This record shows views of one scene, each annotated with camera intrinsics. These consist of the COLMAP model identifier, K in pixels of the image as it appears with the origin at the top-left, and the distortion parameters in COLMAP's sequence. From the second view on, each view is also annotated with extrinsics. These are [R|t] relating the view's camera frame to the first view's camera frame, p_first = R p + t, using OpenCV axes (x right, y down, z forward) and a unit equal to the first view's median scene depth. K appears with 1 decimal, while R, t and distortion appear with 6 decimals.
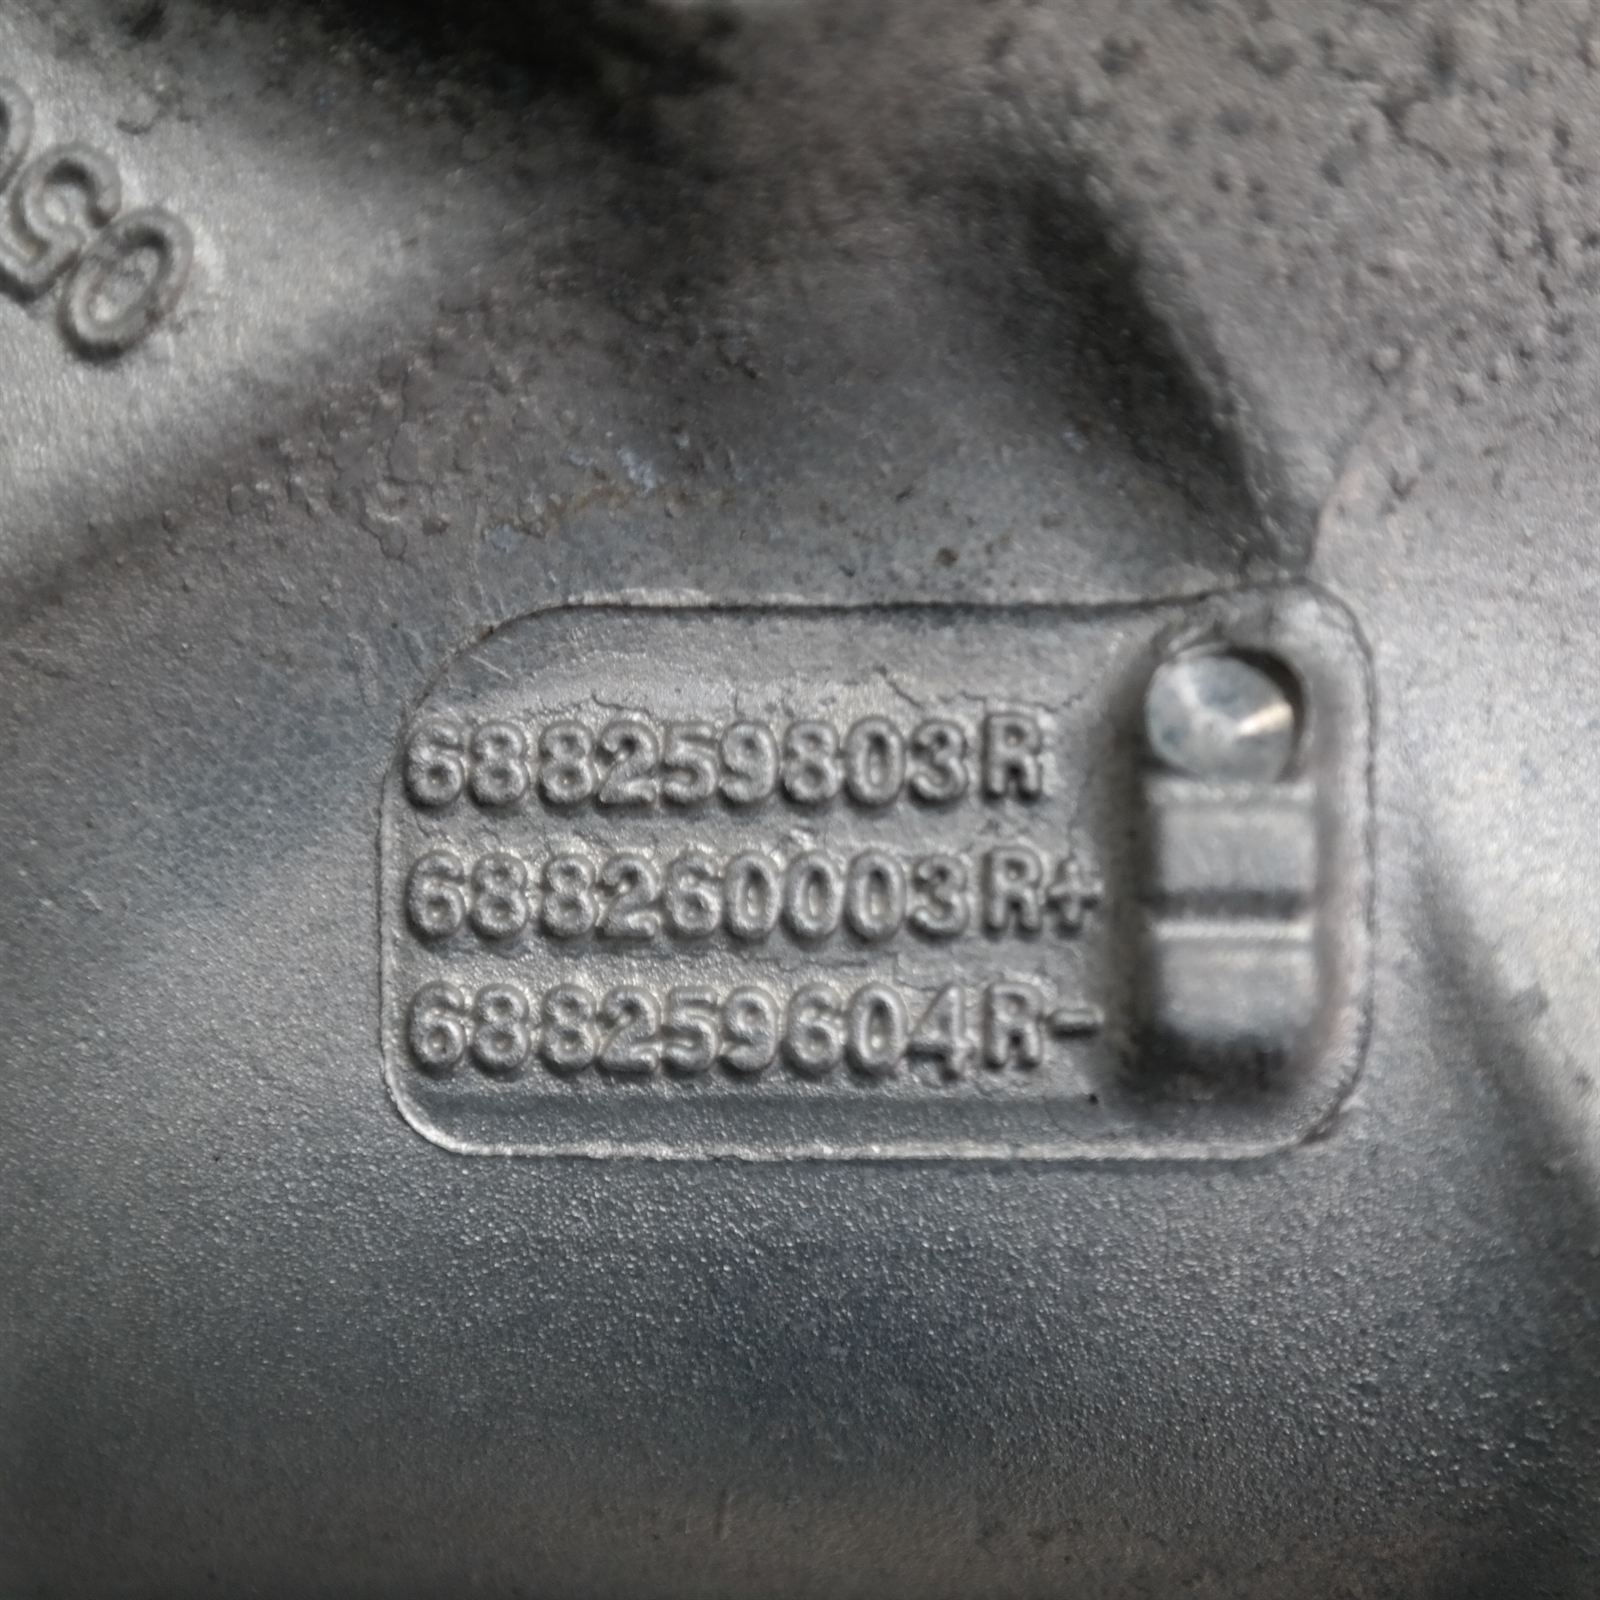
lens RADIAL K [[5457.7, 0, 799.9], [0, 5457.7, 800.4], [0, 0, 1]] dist [0.030039, 0.000000]
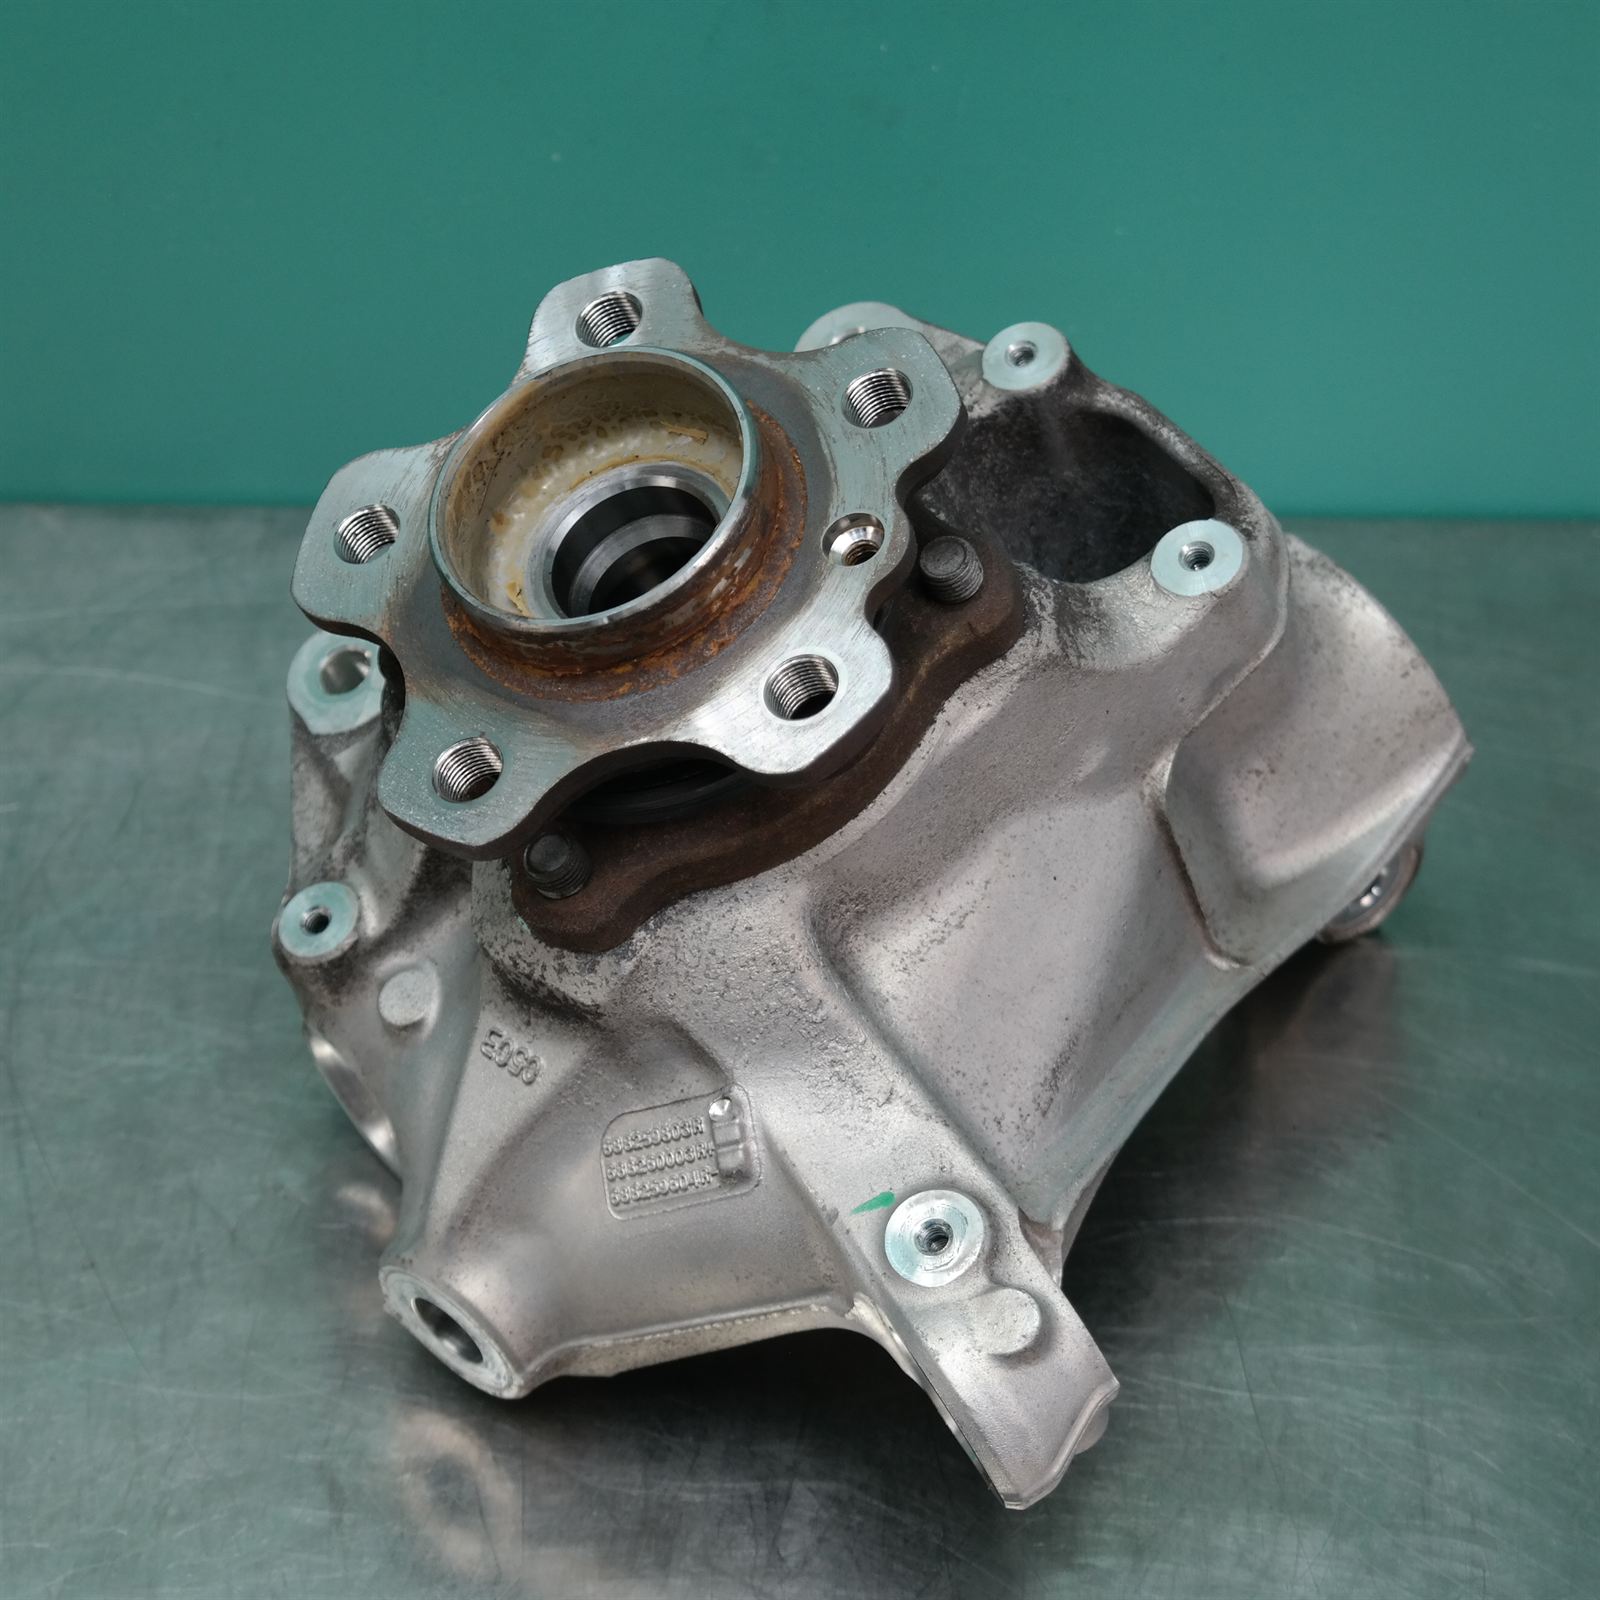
lens RADIAL K [[3019.2, 0, 801.0], [0, 3019.2, 798.9], [0, 0, 1]] dist [0.004468, 0.000000]
pose [[0.922746, -0.219661, -0.316685, 1.151650], [0.156946, 0.964631, -0.211790, 0.329197], [0.352006, 0.145726, 0.924584, -1.761203]]
